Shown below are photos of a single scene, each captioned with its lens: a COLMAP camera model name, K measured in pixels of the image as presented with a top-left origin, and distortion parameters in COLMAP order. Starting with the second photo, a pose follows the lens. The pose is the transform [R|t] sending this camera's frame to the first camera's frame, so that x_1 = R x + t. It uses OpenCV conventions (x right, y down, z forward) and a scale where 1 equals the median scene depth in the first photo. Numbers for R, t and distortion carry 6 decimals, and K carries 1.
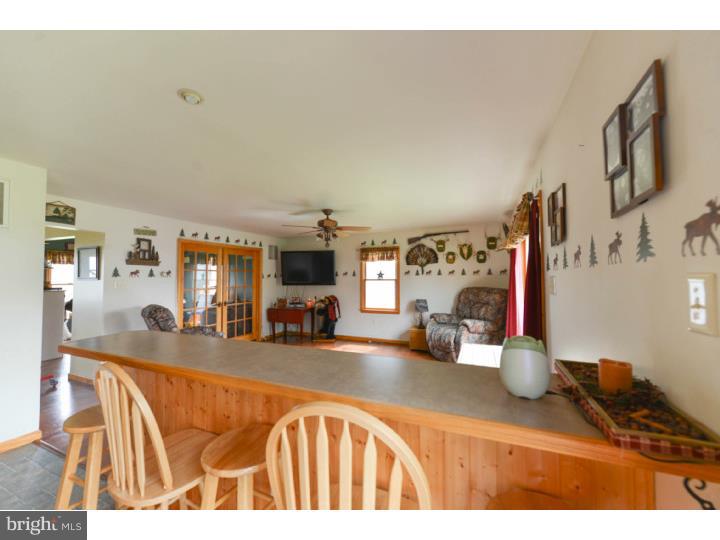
lens RADIAL K [[285.3, 0, 362.5], [0, 285.3, 268.3], [0, 0, 1]] dist [0.032985, -0.000534]
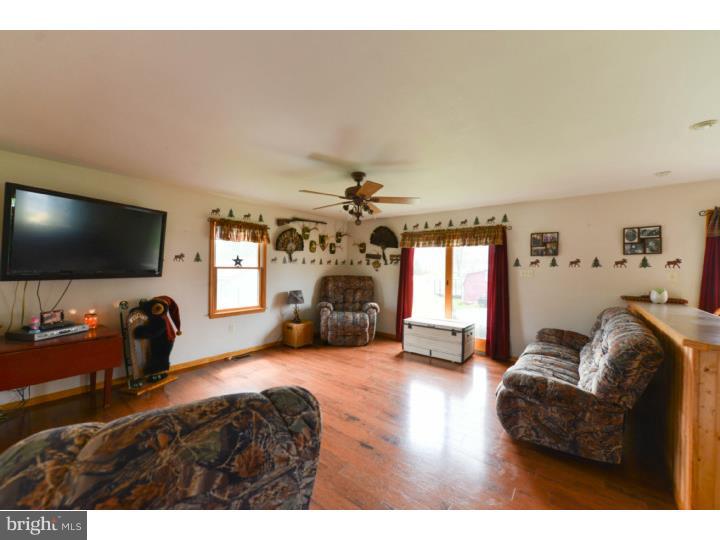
lens RADIAL K [[285.3, 0, 360.6], [0, 285.3, 268.6], [0, 0, 1]] dist [0.032985, -0.000534]
pose [[0.257309, 0.004097, 0.966320, -0.577955], [-0.053260, 0.998531, 0.009949, 0.019806], [-0.964860, -0.054026, 0.257149, 0.547893]]
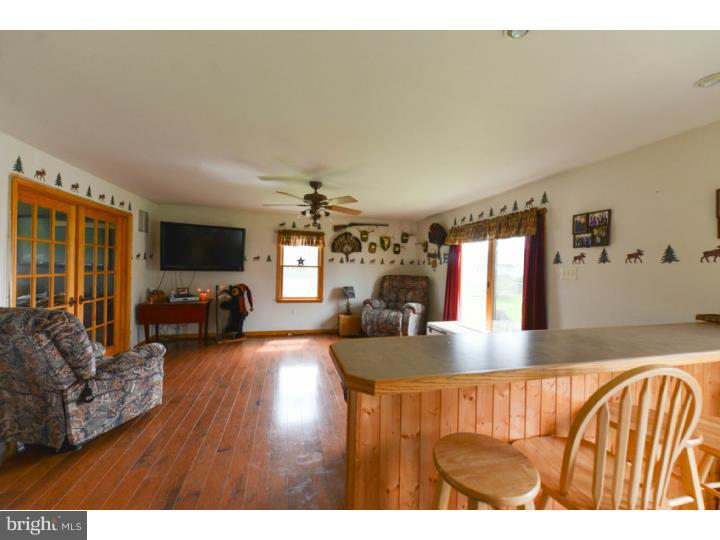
lens RADIAL K [[285.3, 0, 360.2], [0, 285.3, 270.0], [0, 0, 1]] dist [0.032985, -0.000534]
pose [[0.786250, 0.017153, 0.617670, -0.373554], [-0.048612, 0.998234, 0.034157, 0.011416], [-0.615993, -0.056882, 0.785695, 0.164784]]
